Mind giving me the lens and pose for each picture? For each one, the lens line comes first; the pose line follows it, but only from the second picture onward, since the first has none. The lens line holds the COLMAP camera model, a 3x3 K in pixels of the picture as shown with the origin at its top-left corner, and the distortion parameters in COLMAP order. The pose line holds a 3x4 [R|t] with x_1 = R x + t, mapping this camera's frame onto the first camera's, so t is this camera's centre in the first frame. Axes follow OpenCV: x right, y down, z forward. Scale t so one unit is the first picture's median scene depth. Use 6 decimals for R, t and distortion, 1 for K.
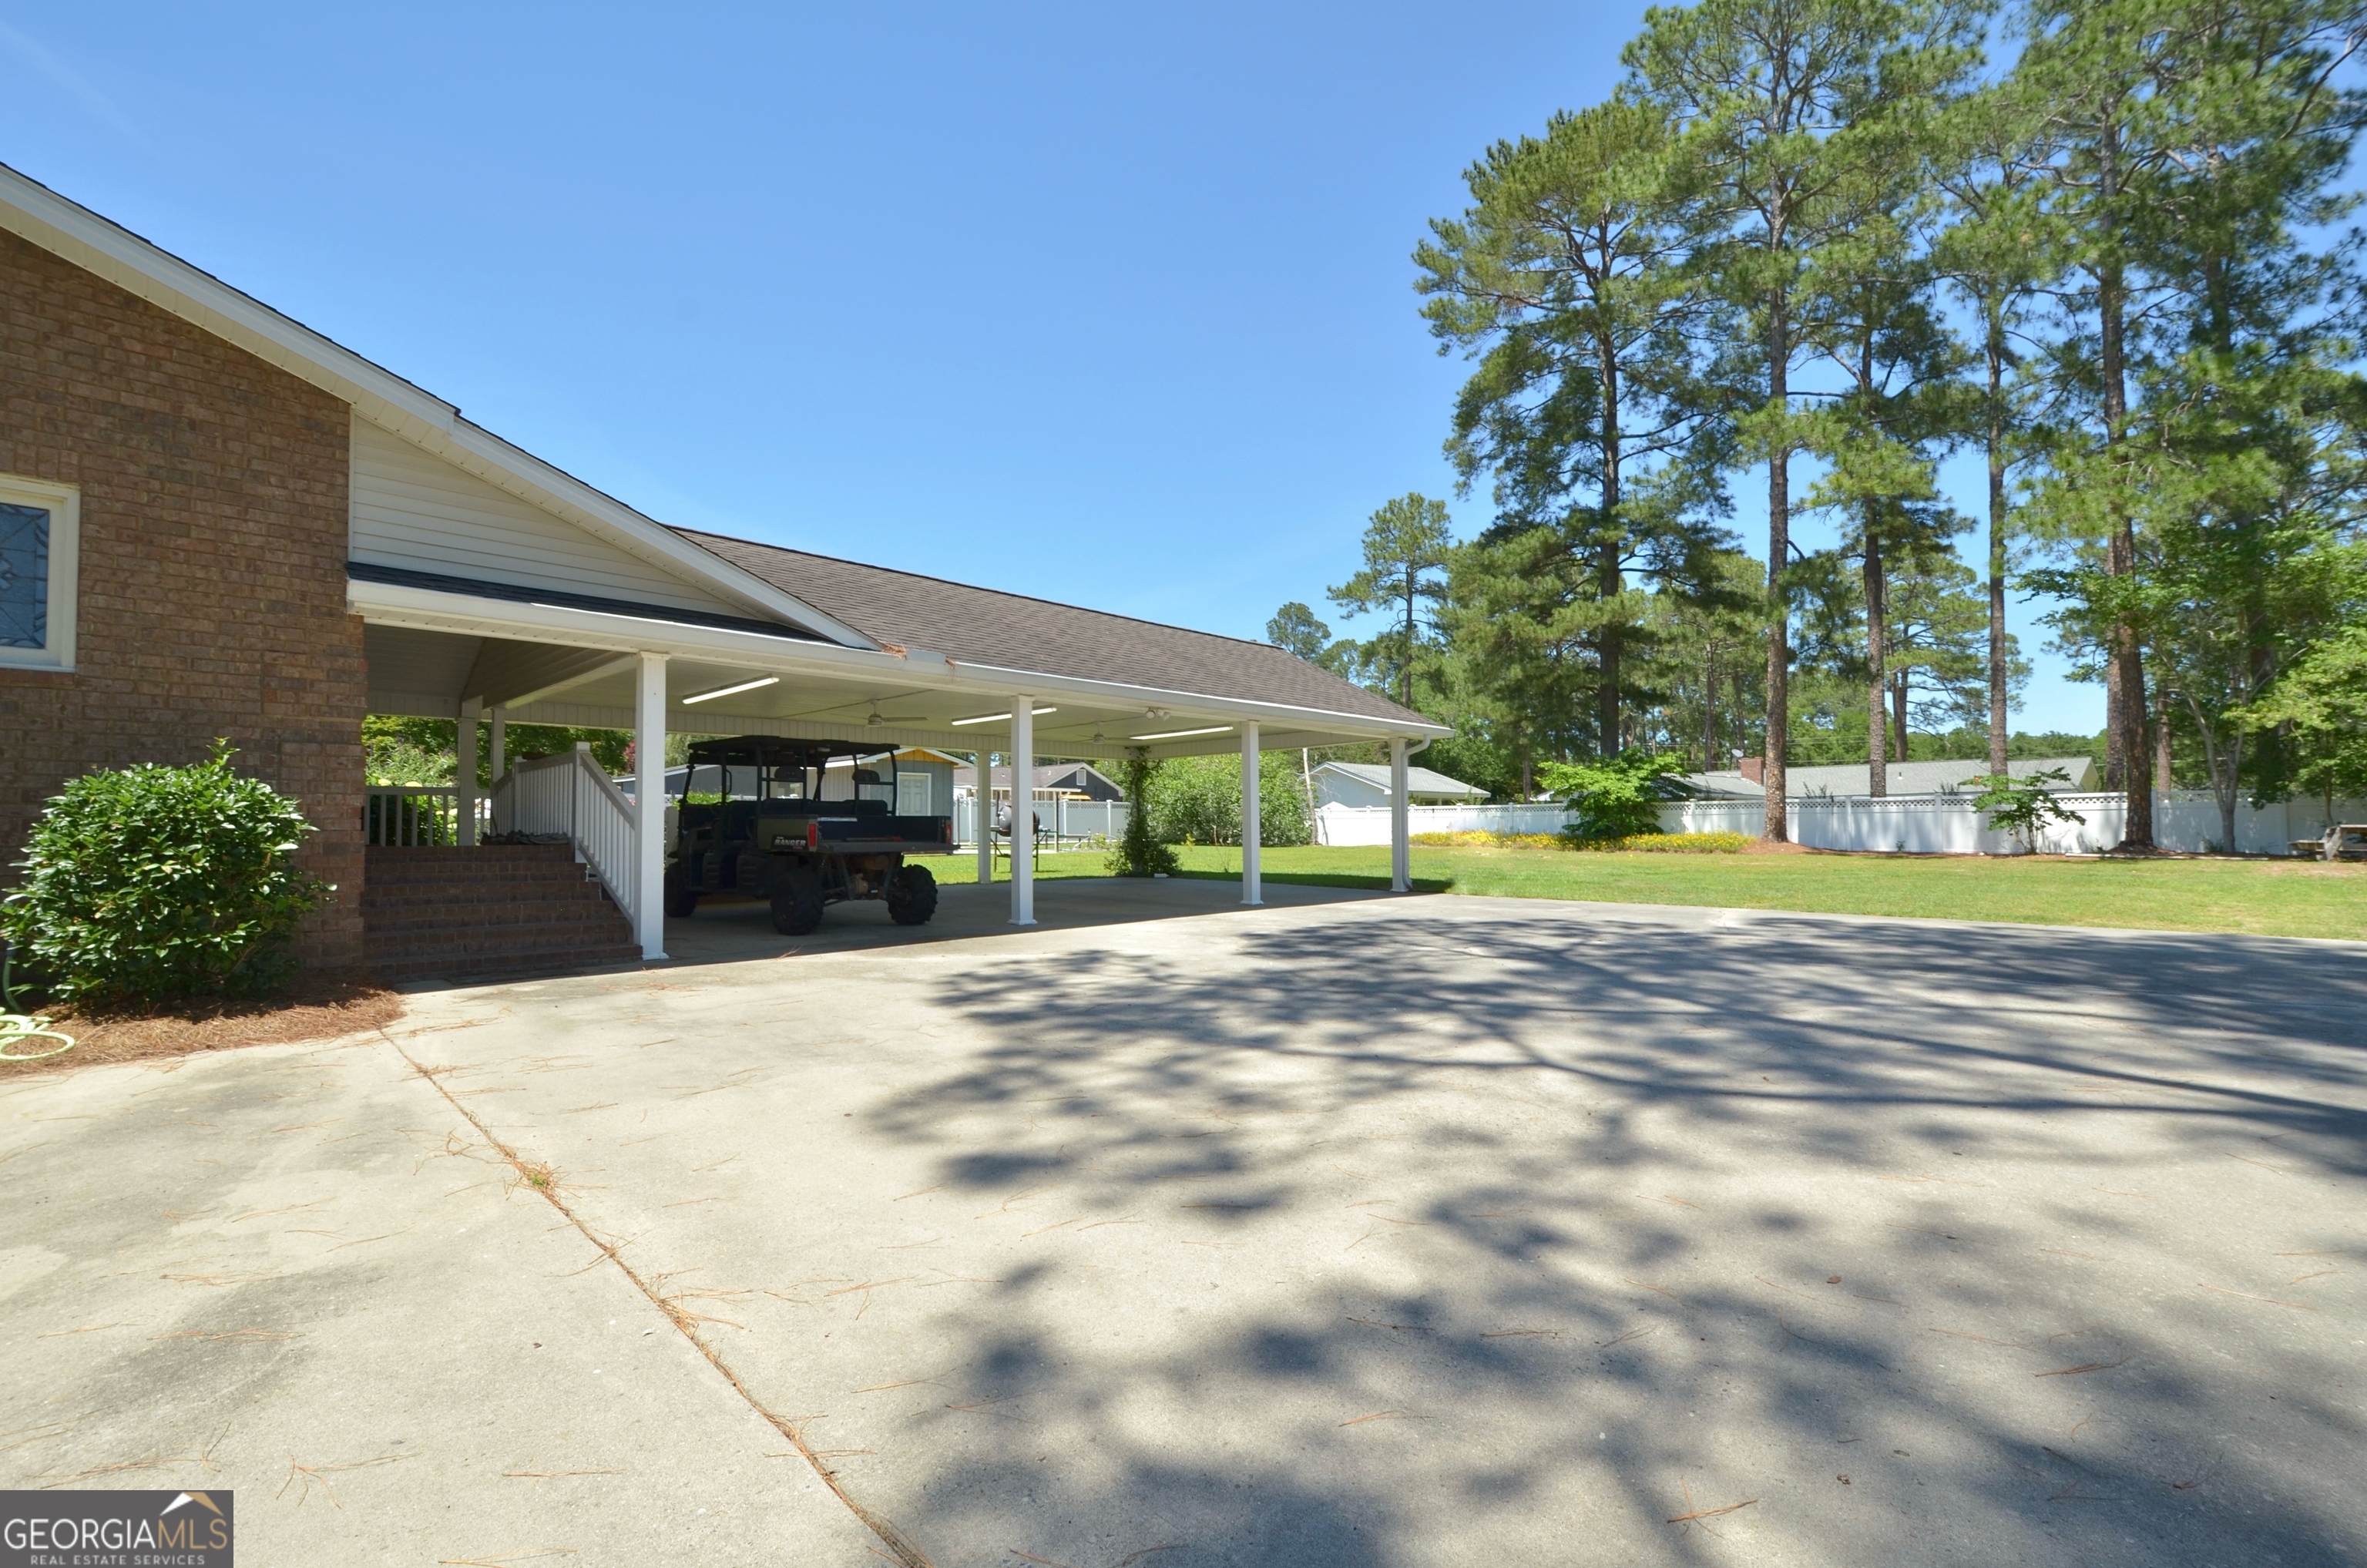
lens RADIAL K [[1033.3, 0, 1223.0], [0, 1033.3, 807.7], [0, 0, 1]] dist [0.004721, -0.004658]
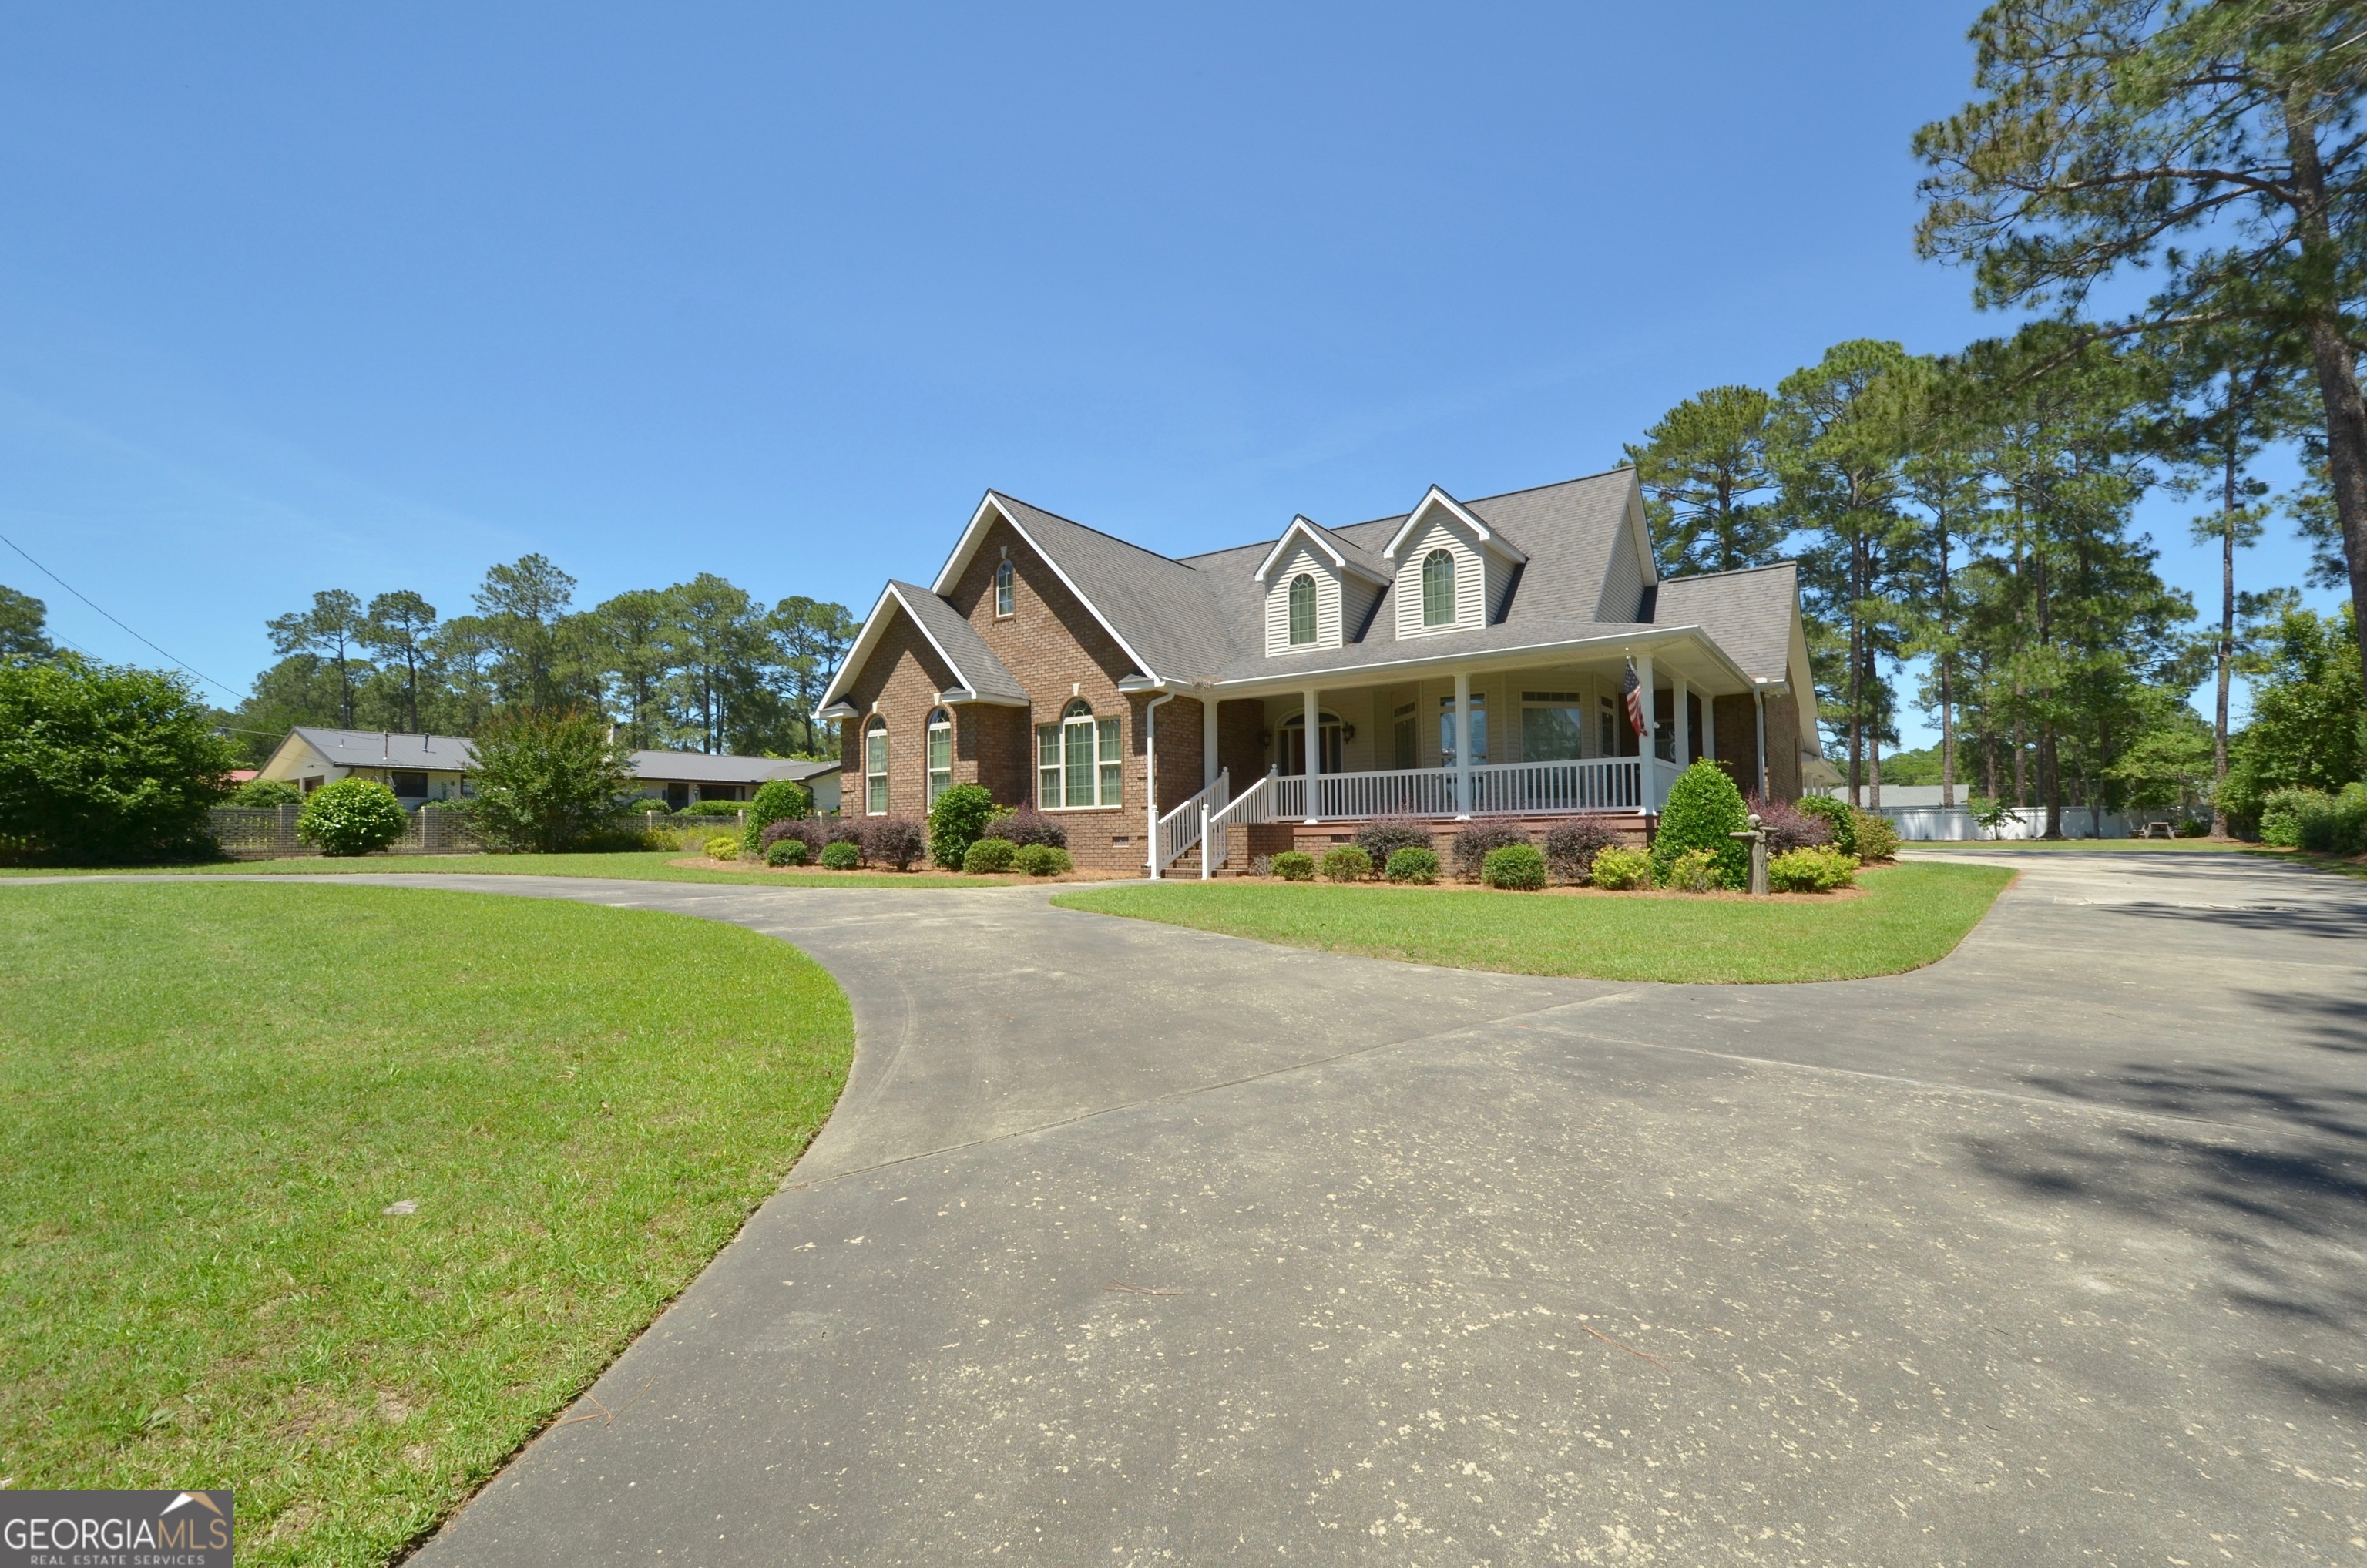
lens RADIAL K [[1033.3, 0, 1231.2], [0, 1033.3, 804.6], [0, 0, 1]] dist [0.004721, -0.004658]
pose [[0.987558, 0.003838, 0.157209, -0.898941], [-0.001521, 0.999888, -0.014858, 0.010914], [-0.157248, 0.014434, 0.987454, -0.646948]]
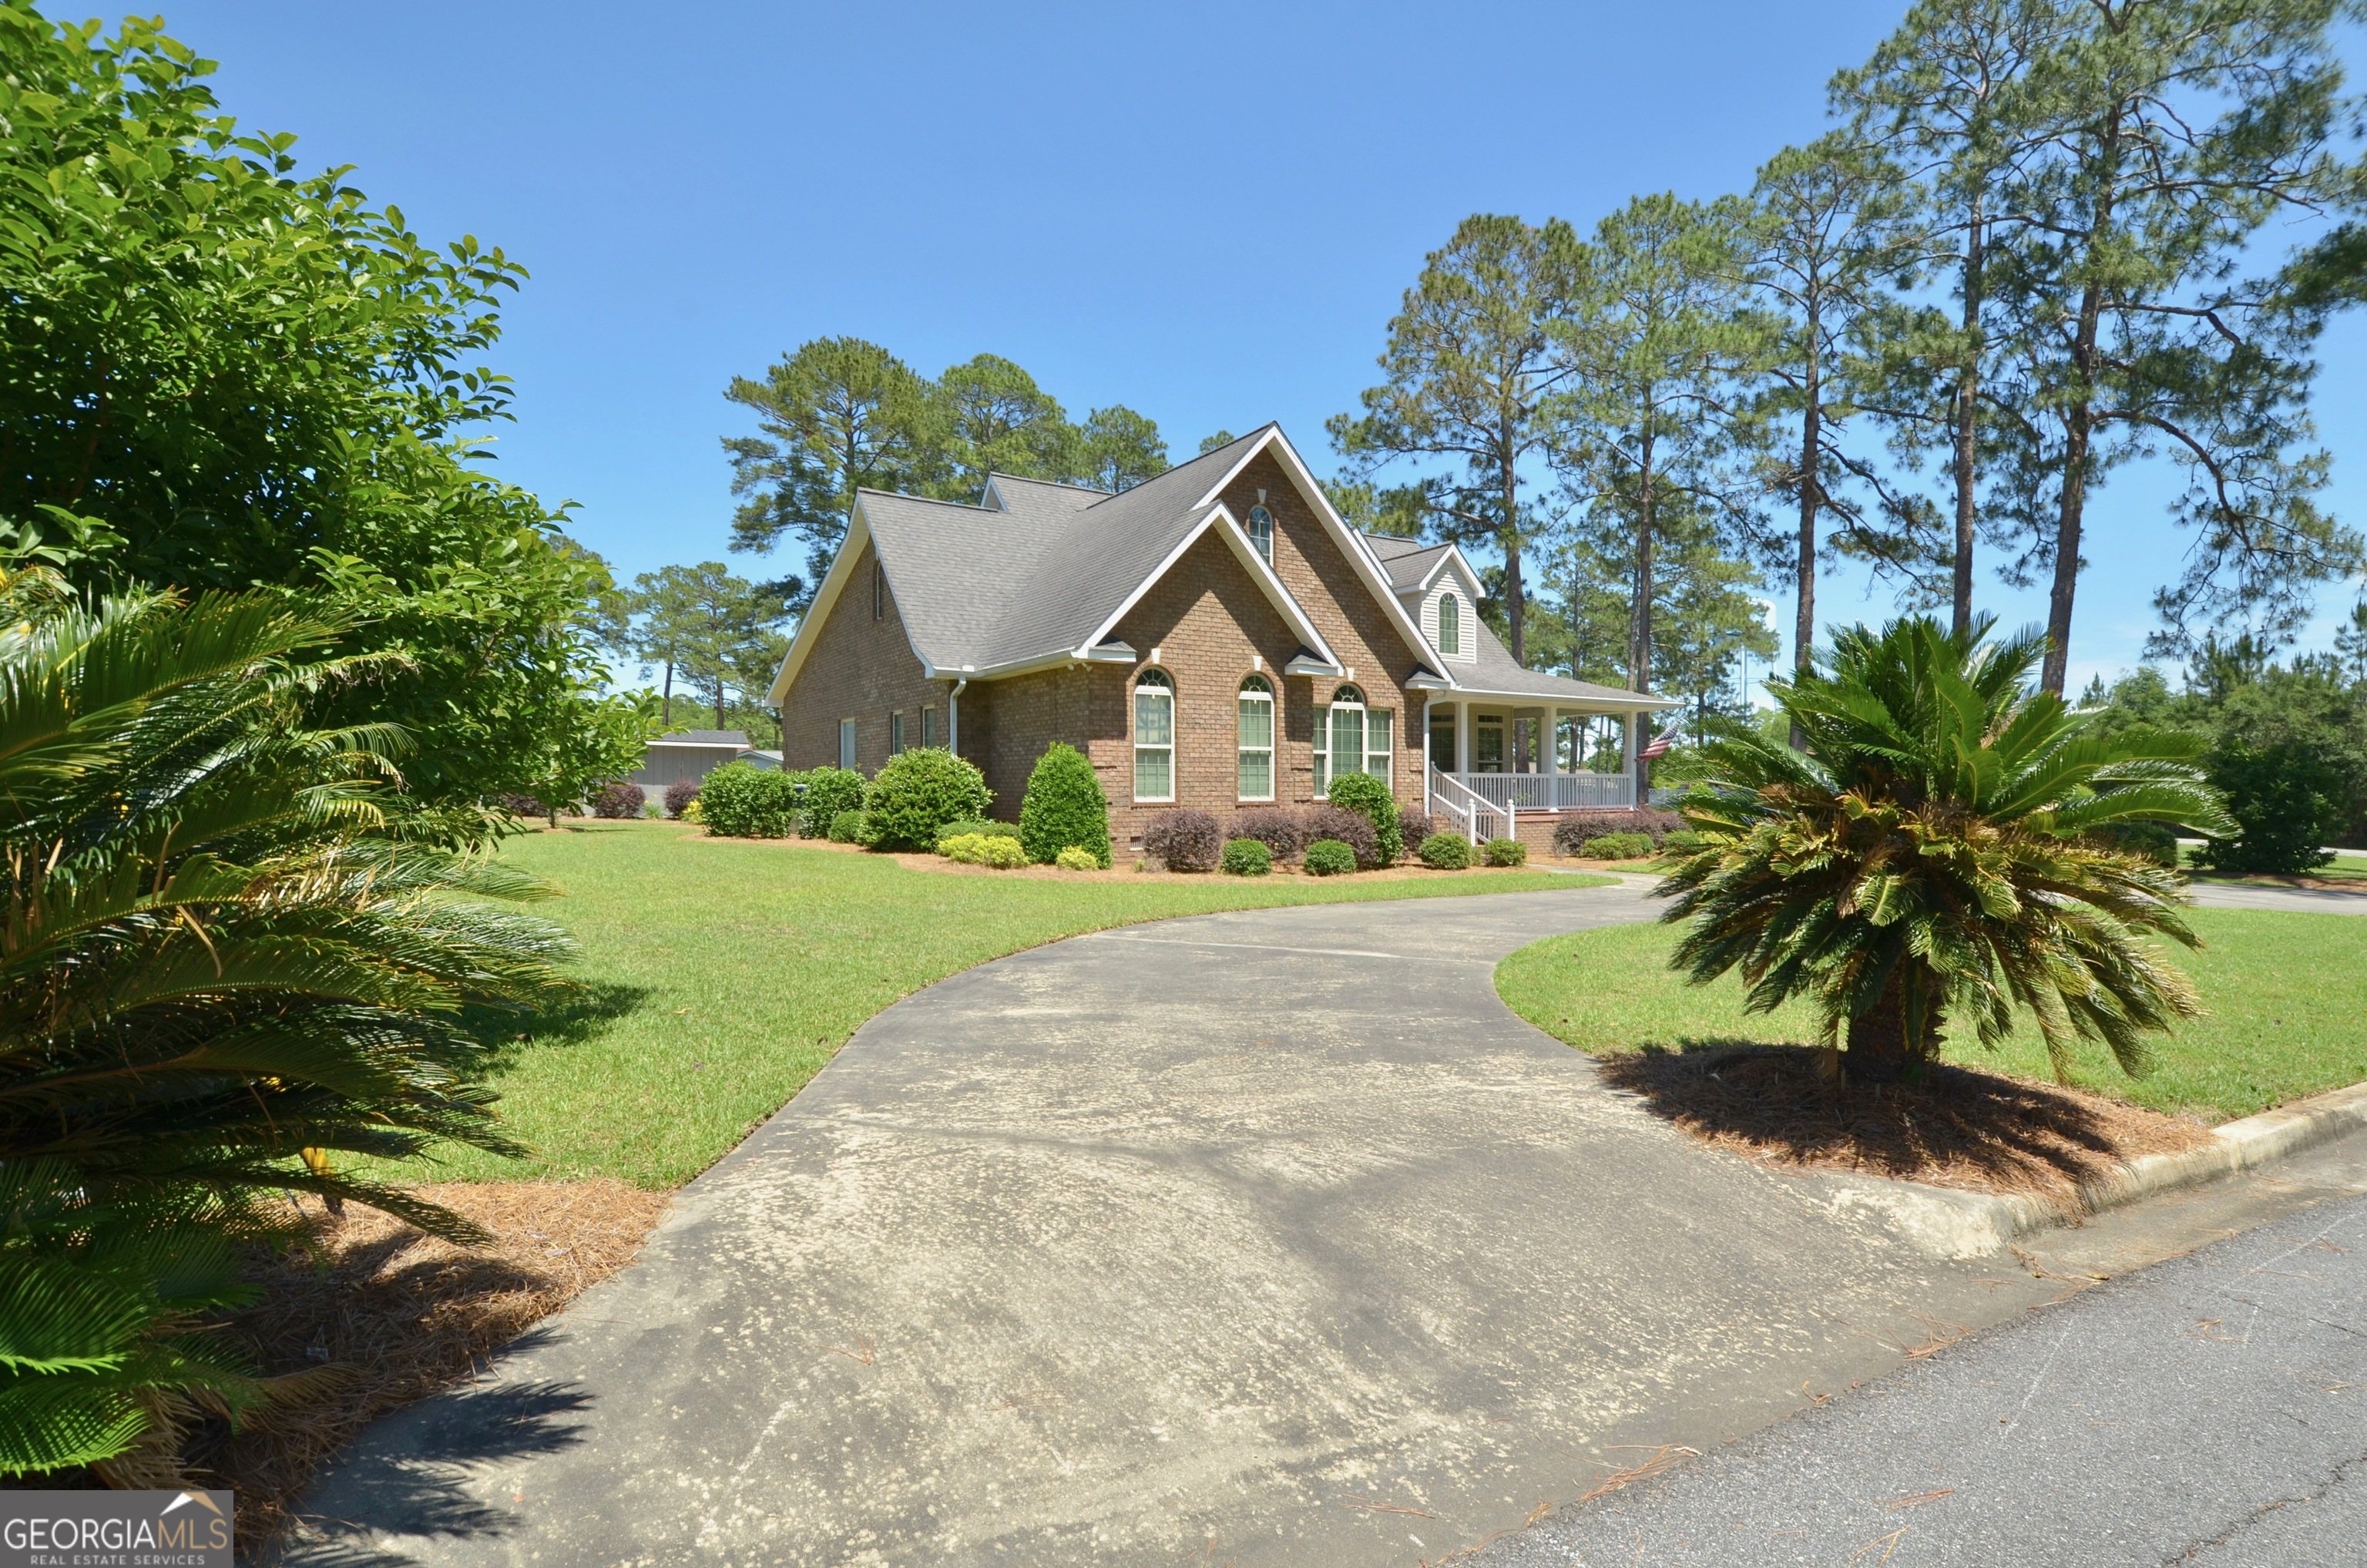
lens RADIAL K [[1156.3, 0, 1237.6], [0, 1156.3, 797.7], [0, 0, 1]] dist [0.005005, -0.010250]
pose [[0.235629, -0.001458, 0.971842, -1.701116], [-0.029759, 0.999519, 0.008715, -0.002162], [-0.971387, -0.030974, 0.235472, -0.001361]]
